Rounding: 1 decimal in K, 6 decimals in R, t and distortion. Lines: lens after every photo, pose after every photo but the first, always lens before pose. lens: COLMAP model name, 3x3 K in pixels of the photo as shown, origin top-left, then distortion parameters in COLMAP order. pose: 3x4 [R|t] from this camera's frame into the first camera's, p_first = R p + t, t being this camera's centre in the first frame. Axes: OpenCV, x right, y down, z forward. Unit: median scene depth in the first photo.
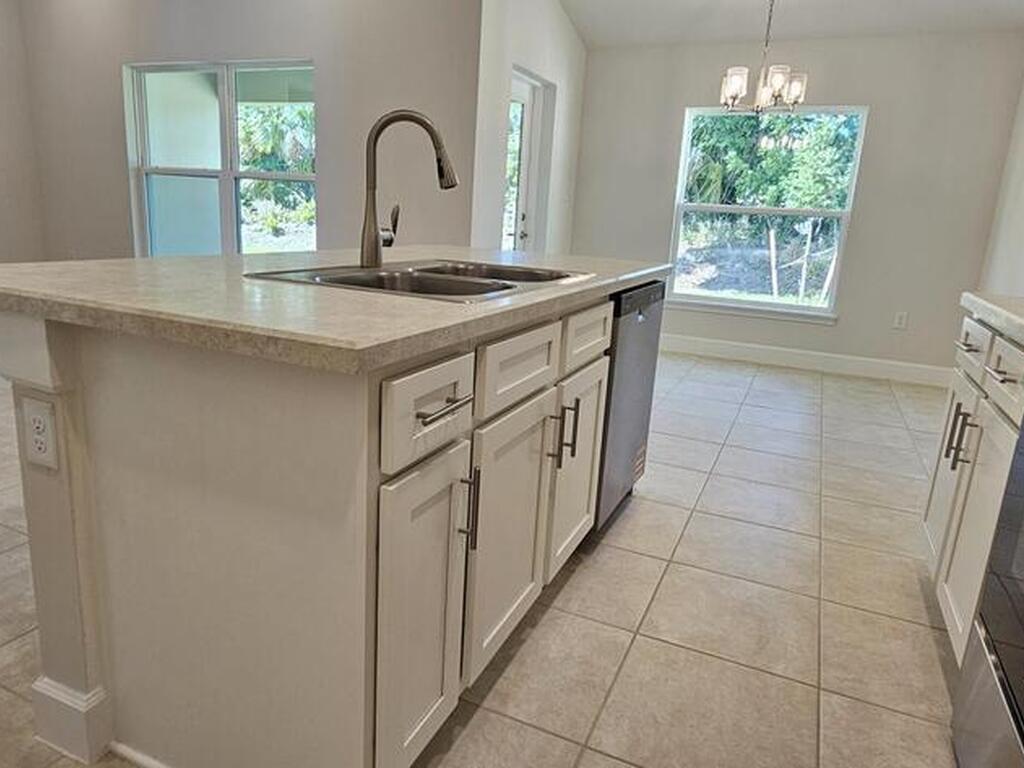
lens RADIAL K [[693.9, 0, 507.5], [0, 693.9, 381.0], [0, 0, 1]] dist [0.022276, -0.005190]
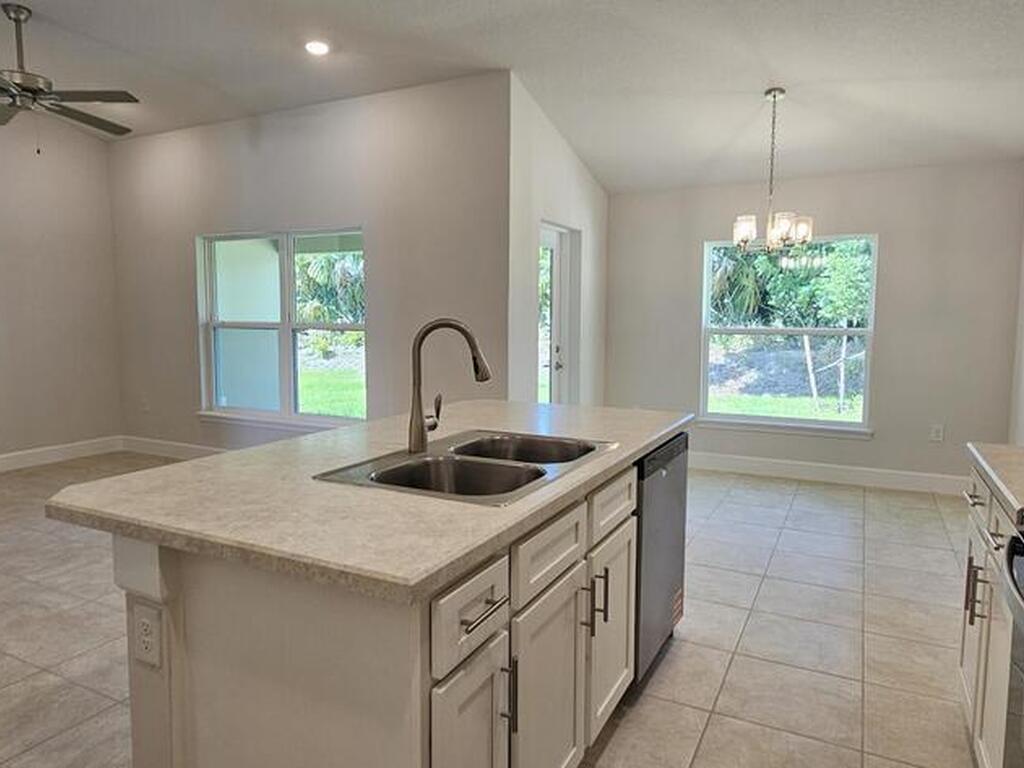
lens RADIAL K [[693.9, 0, 507.5], [0, 693.9, 381.0], [0, 0, 1]] dist [0.022276, -0.005190]
pose [[0.996910, -0.050176, -0.060435, 0.020752], [0.040889, 0.988418, -0.146142, -0.090034], [0.067068, 0.143219, 0.987416, -0.113633]]
